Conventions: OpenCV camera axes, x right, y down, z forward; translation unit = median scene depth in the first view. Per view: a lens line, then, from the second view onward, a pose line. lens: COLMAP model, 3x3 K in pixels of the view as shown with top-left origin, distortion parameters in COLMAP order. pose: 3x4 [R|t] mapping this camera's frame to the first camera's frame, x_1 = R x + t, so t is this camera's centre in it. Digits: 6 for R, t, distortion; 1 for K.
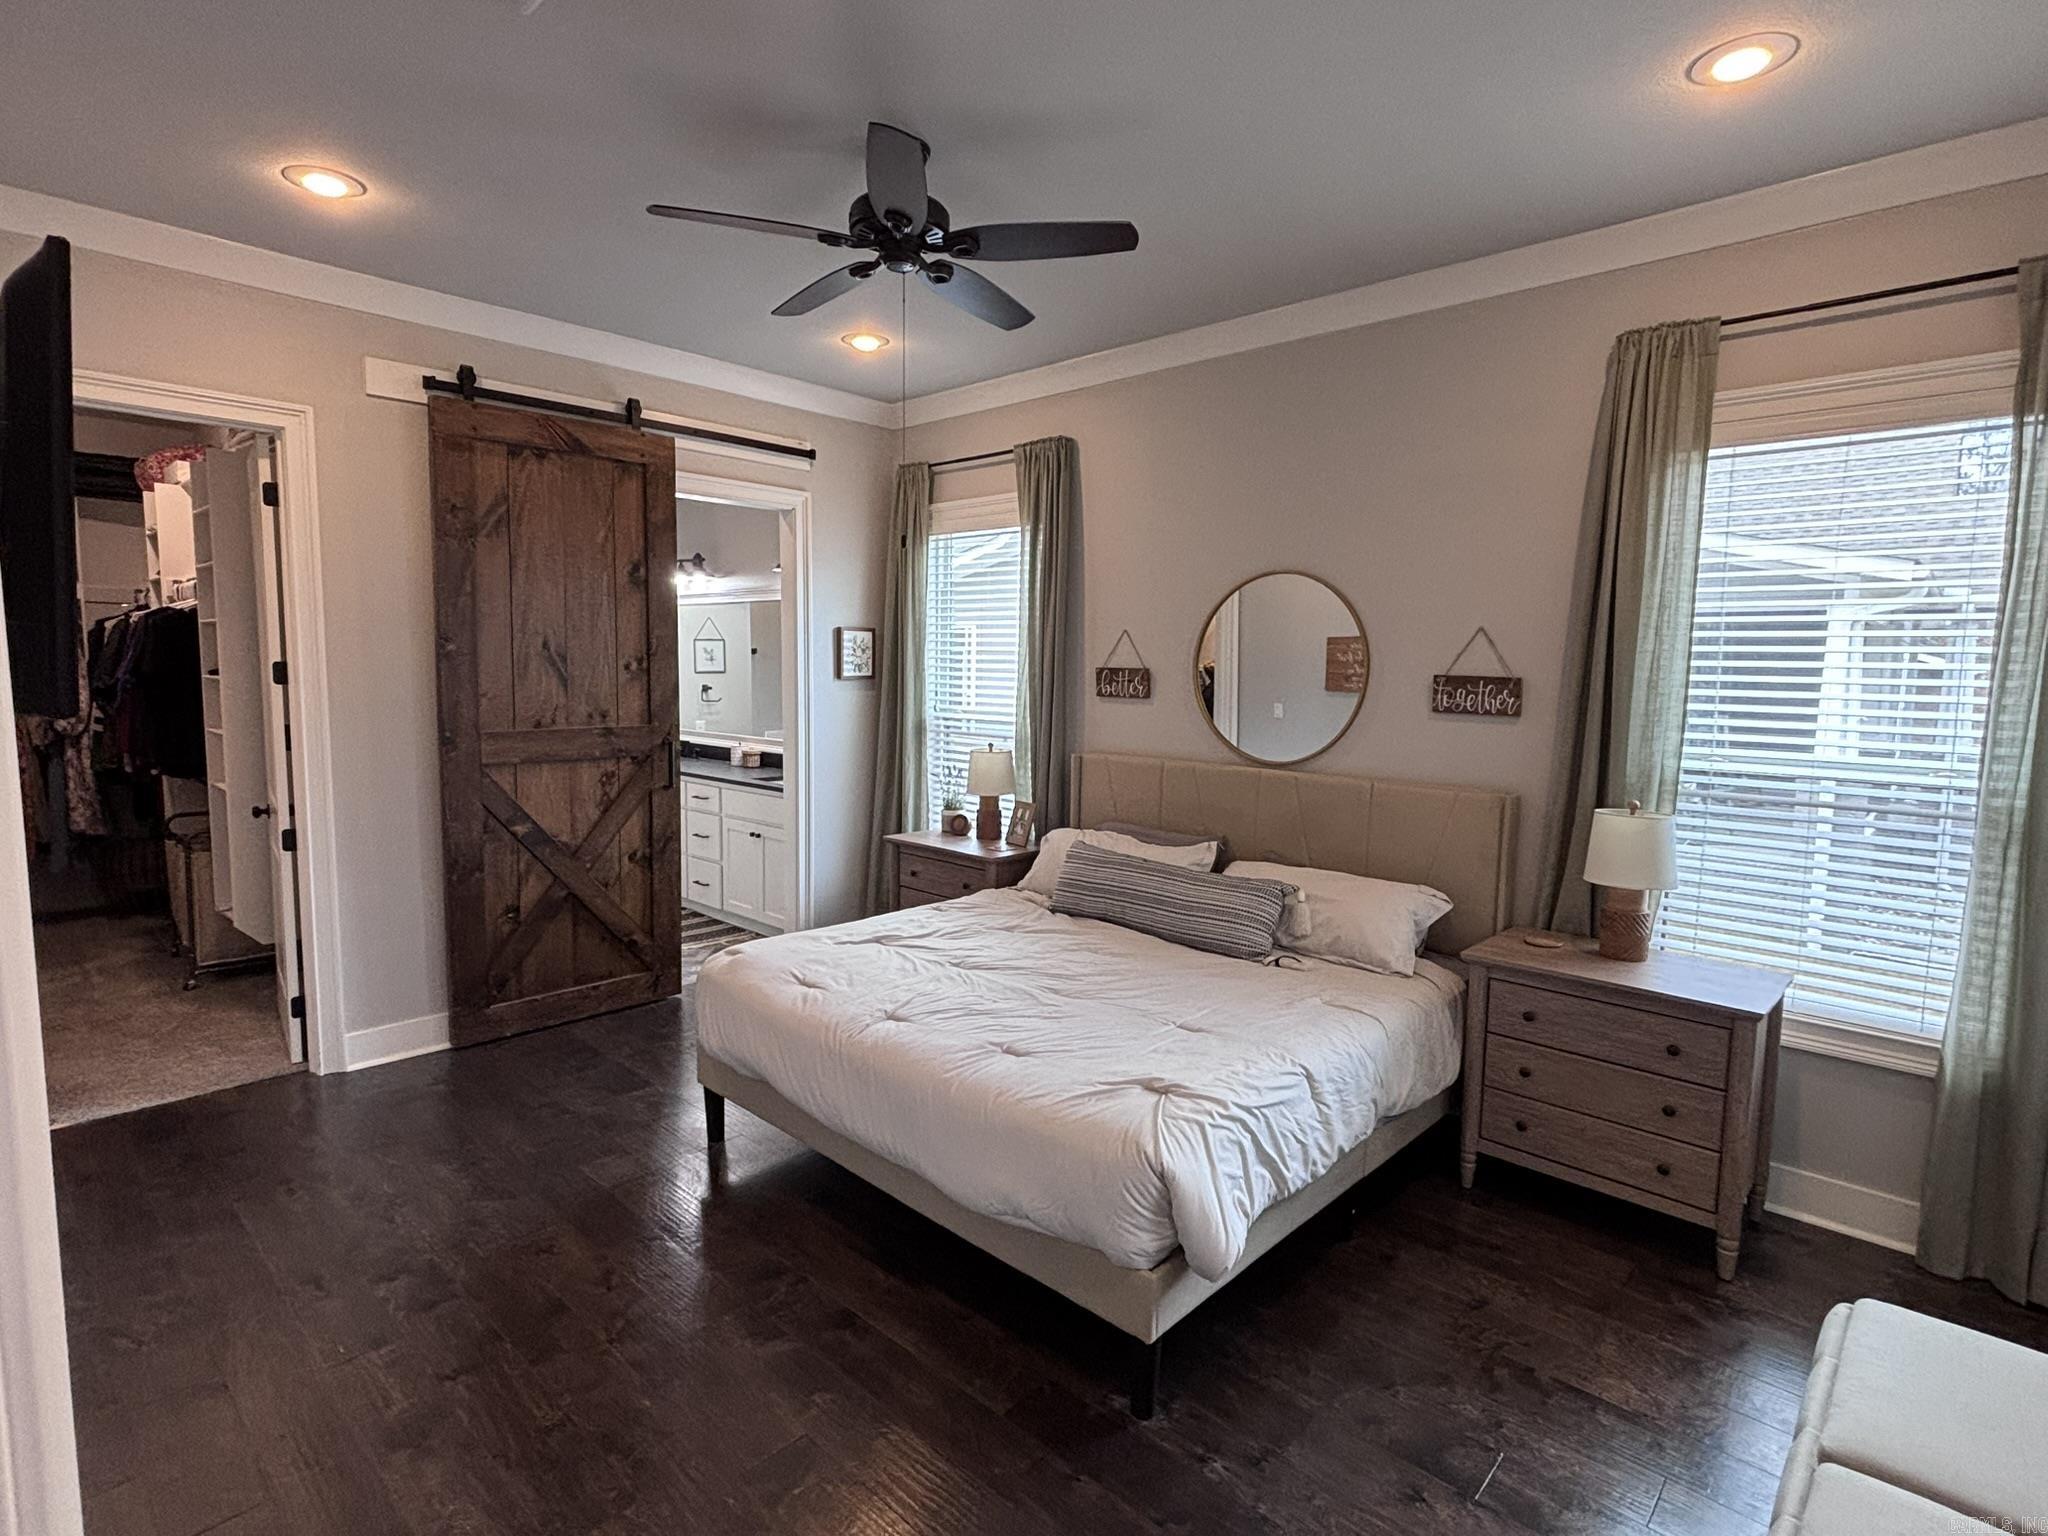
lens RADIAL K [[1027.1, 0, 1028.1], [0, 1027.1, 768.3], [0, 0, 1]] dist [0.001868, -0.001511]
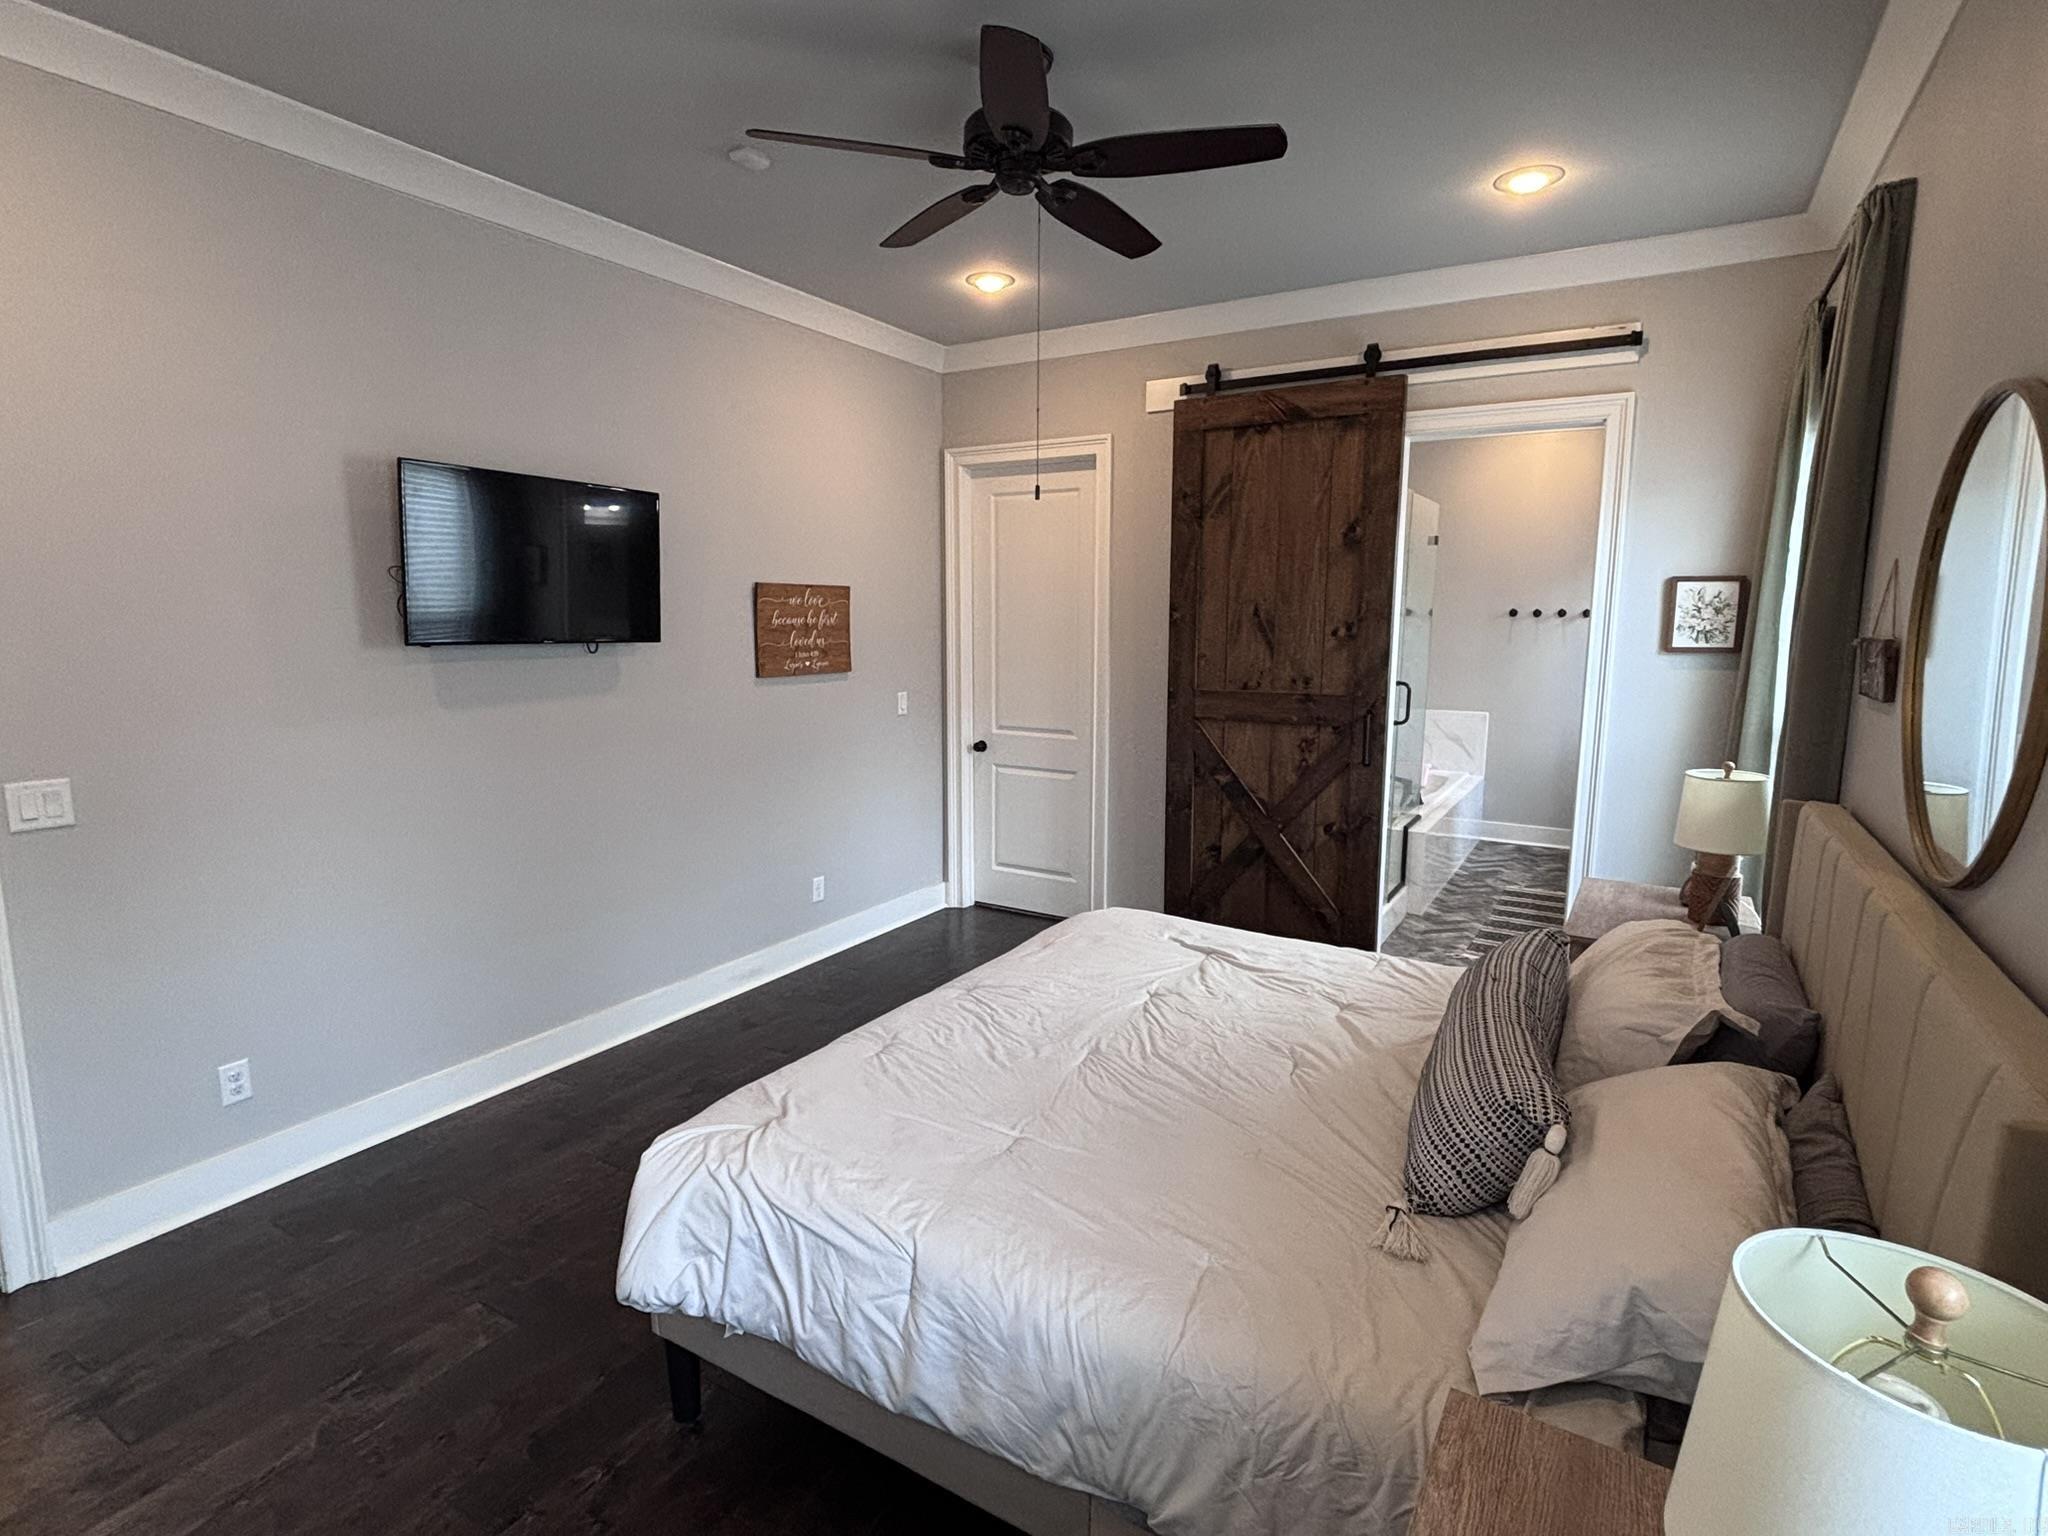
lens RADIAL K [[1027.1, 0, 1018.3], [0, 1027.1, 773.0], [0, 0, 1]] dist [0.001868, -0.001511]
pose [[0.212330, 0.138596, -0.967320, 0.522153], [-0.098578, 0.987879, 0.119903, -0.057612], [0.972213, 0.069898, 0.223419, 0.527253]]
